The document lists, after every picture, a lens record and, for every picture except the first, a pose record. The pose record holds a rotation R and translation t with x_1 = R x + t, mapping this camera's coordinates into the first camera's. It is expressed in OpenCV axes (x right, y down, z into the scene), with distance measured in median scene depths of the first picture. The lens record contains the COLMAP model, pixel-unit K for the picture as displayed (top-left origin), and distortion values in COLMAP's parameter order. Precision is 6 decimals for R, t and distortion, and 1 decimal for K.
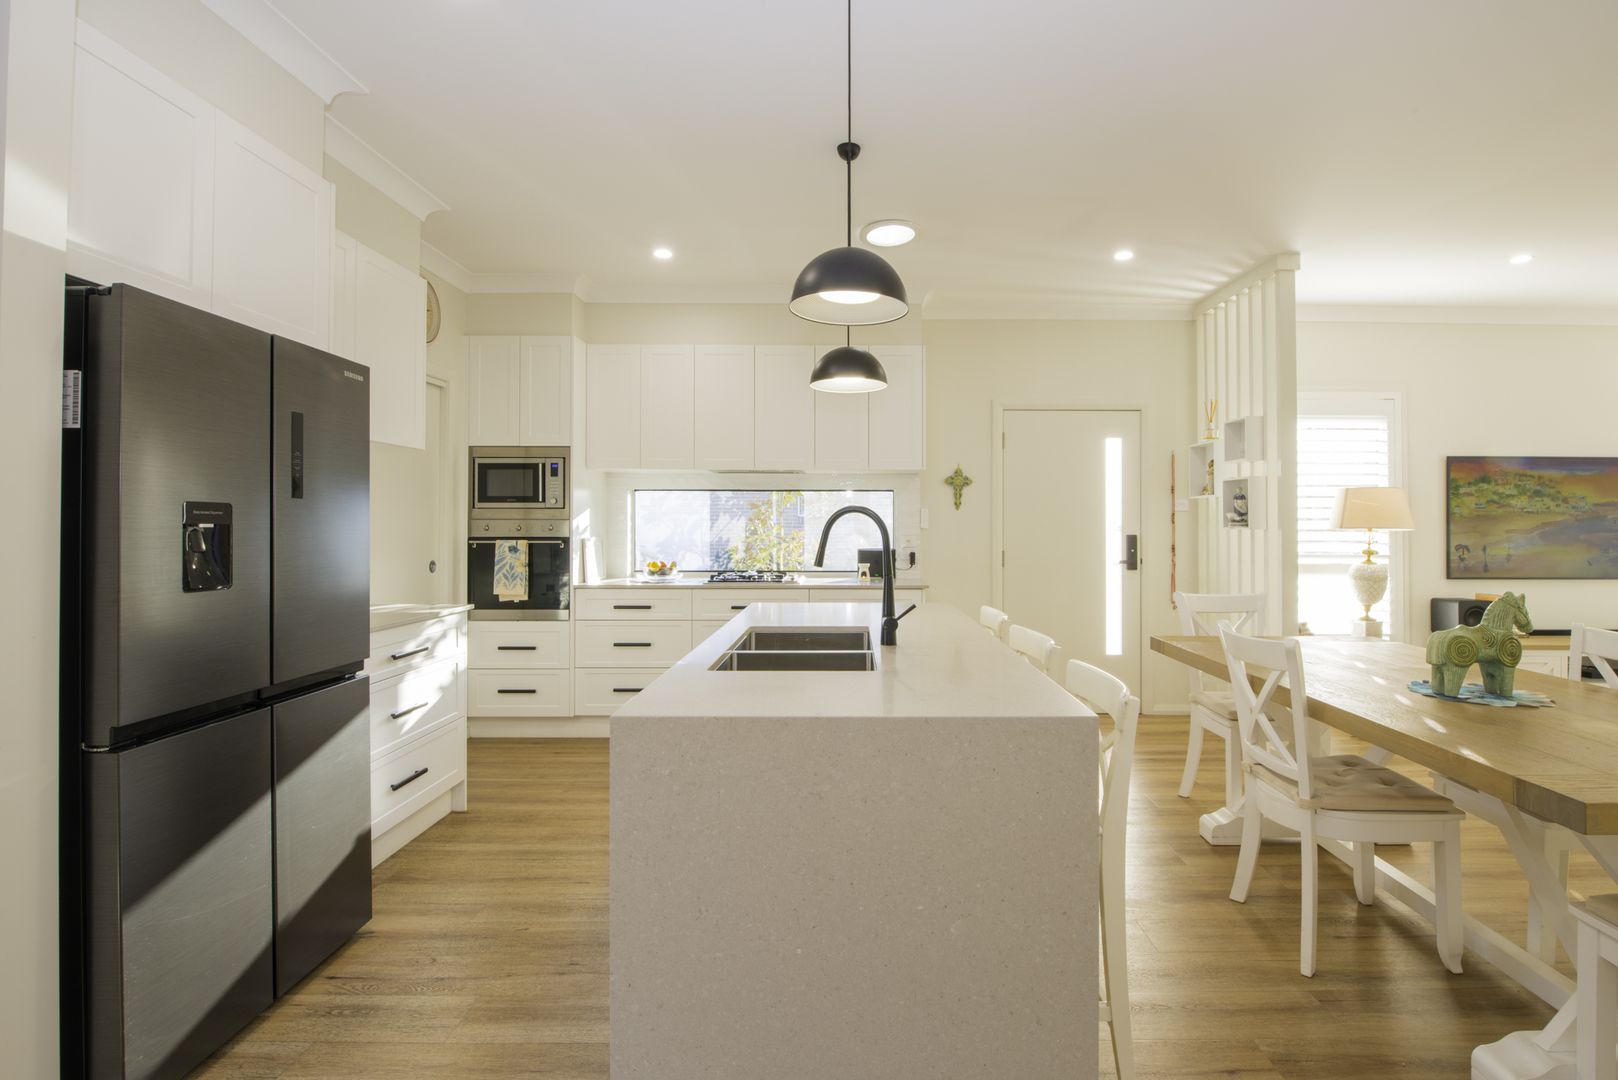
lens RADIAL K [[745.4, 0, 853.9], [0, 745.4, 520.5], [0, 0, 1]] dist [-0.017468, -0.000052]
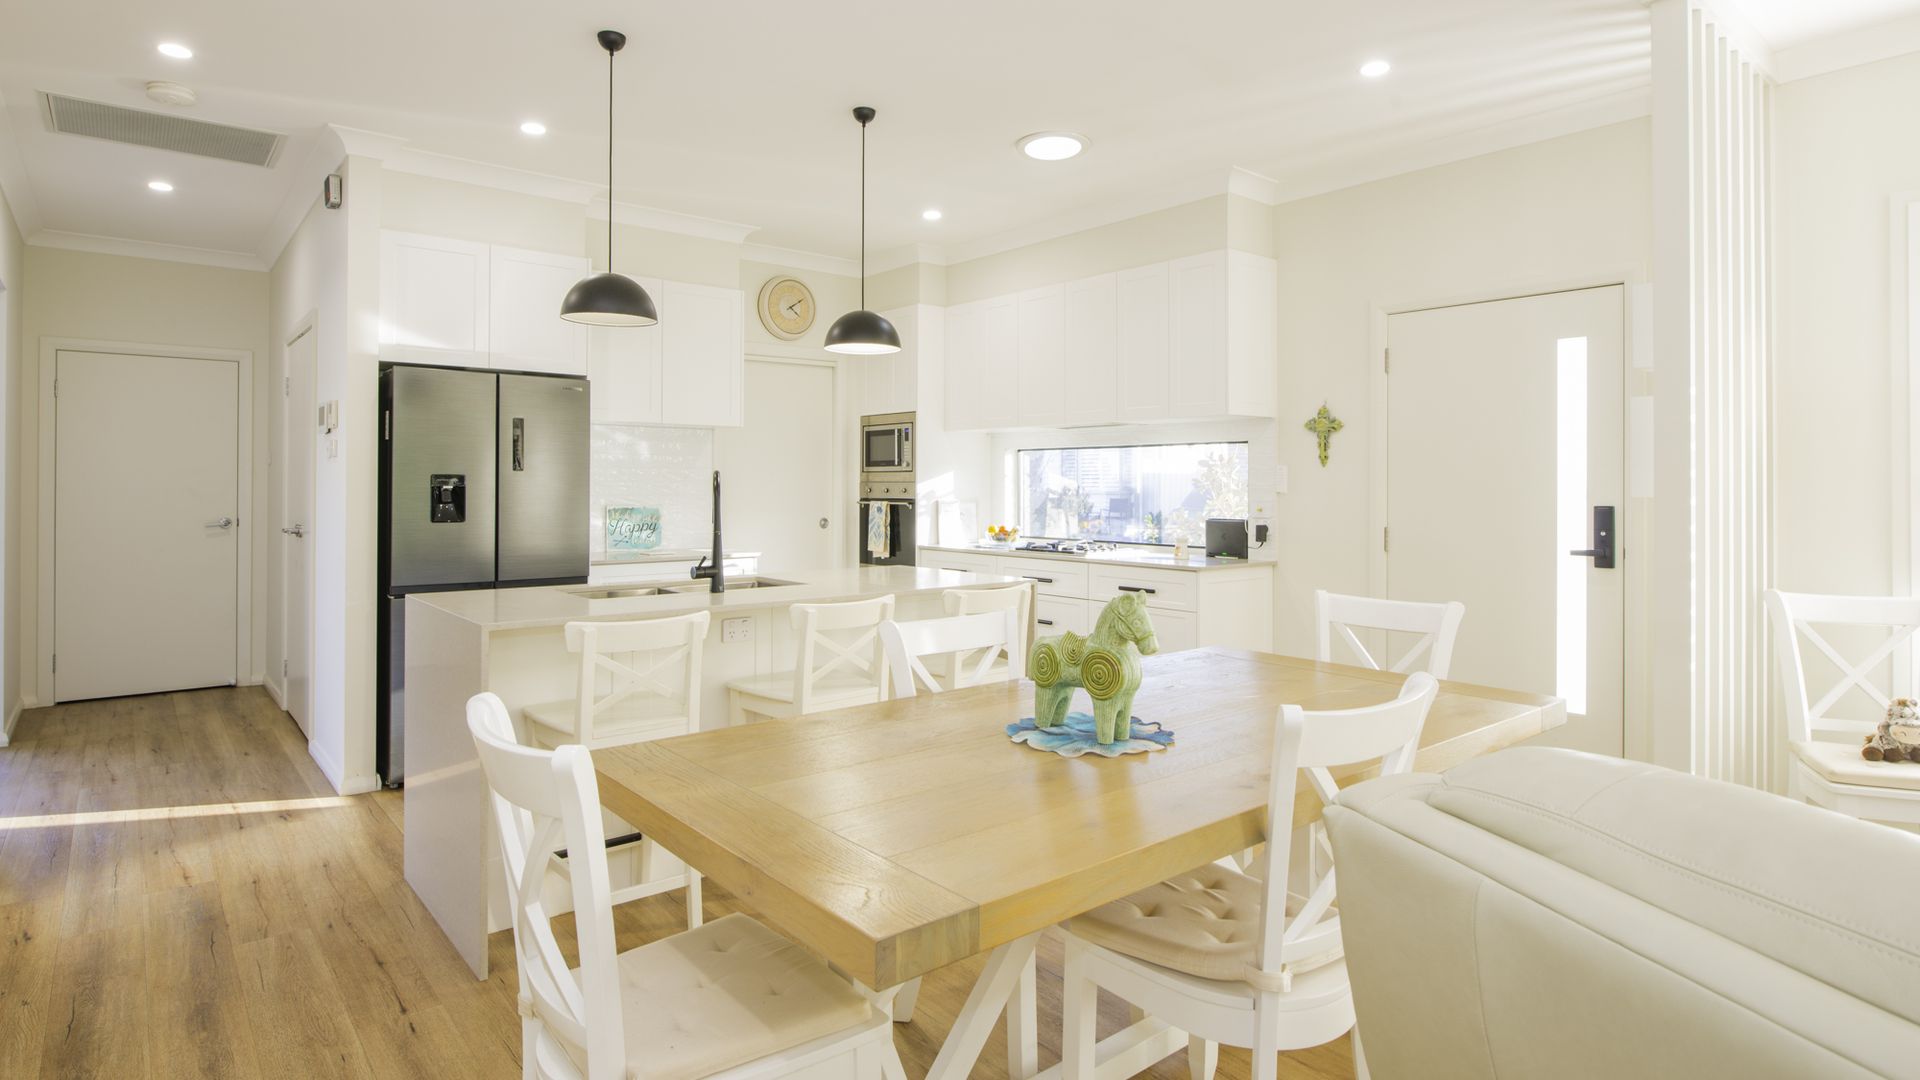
lens RADIAL K [[1014.8, 0, 969.0], [0, 1014.8, 477.3], [0, 0, 1]] dist [0.001340, 0.000331]
pose [[0.641184, -0.006504, -0.767360, 0.671592], [0.003556, 0.999979, -0.005504, 0.000254], [0.767379, 0.000800, 0.641193, 0.135922]]
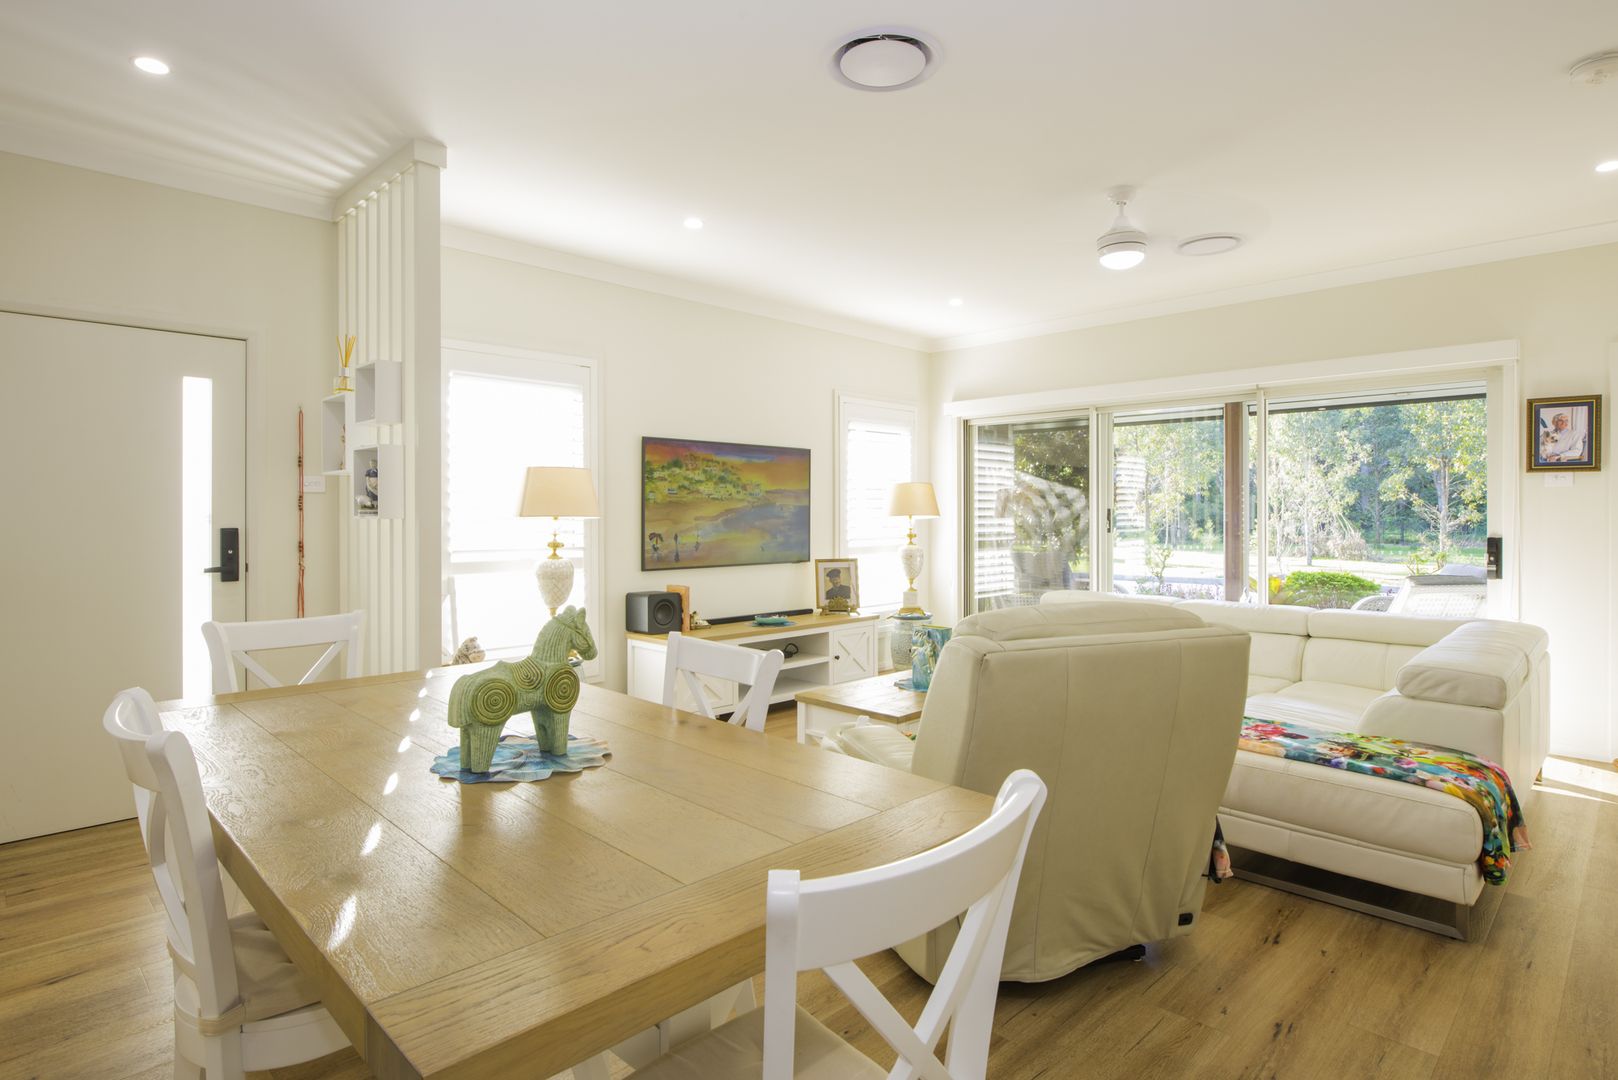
lens RADIAL K [[864.9, 0, 806.4], [0, 864.9, 518.5], [0, 0, 1]] dist [0.000924, -0.001983]
pose [[0.706716, -0.007199, 0.707461, 0.198254], [-0.002703, 0.999913, 0.012875, -0.000004], [-0.707492, -0.011012, 0.706635, 0.103031]]
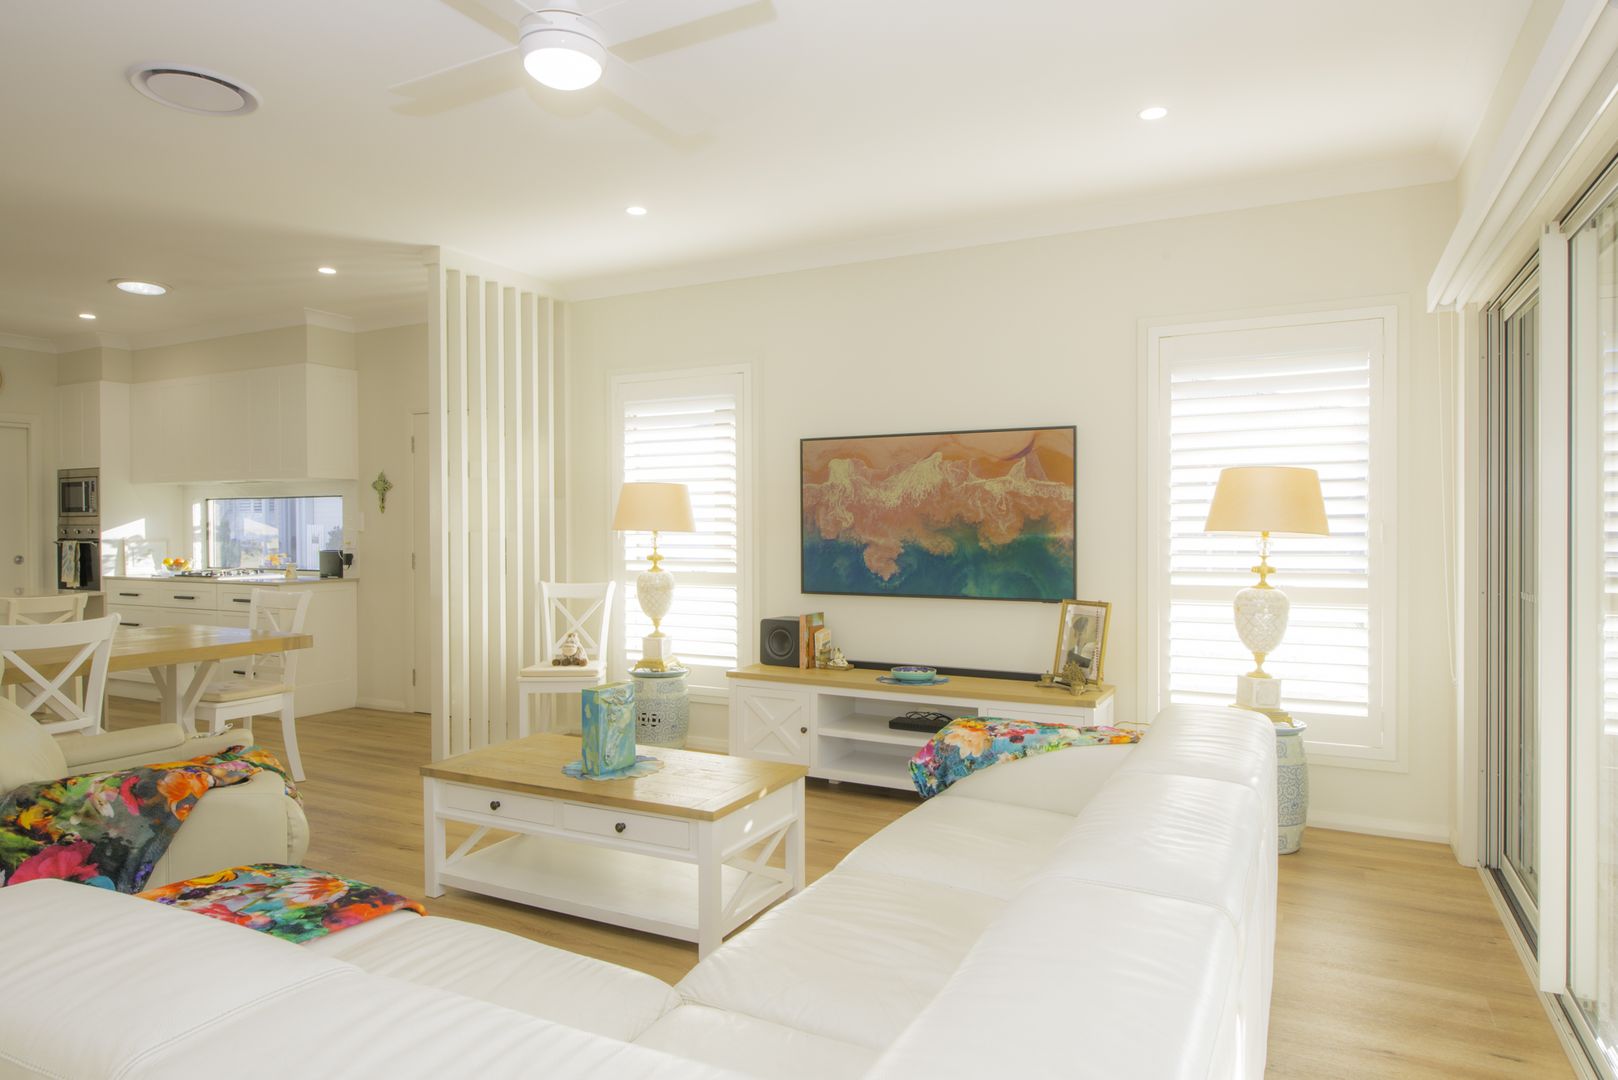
lens RADIAL K [[979.6, 0, 806.3], [0, 979.6, 534.2], [0, 0, 1]] dist [0.026295, -0.002205]
pose [[0.875798, -0.000937, -0.482677, 1.352911], [0.007235, 0.999911, 0.011185, 0.004154], [0.482624, -0.013288, 0.875727, 0.080810]]
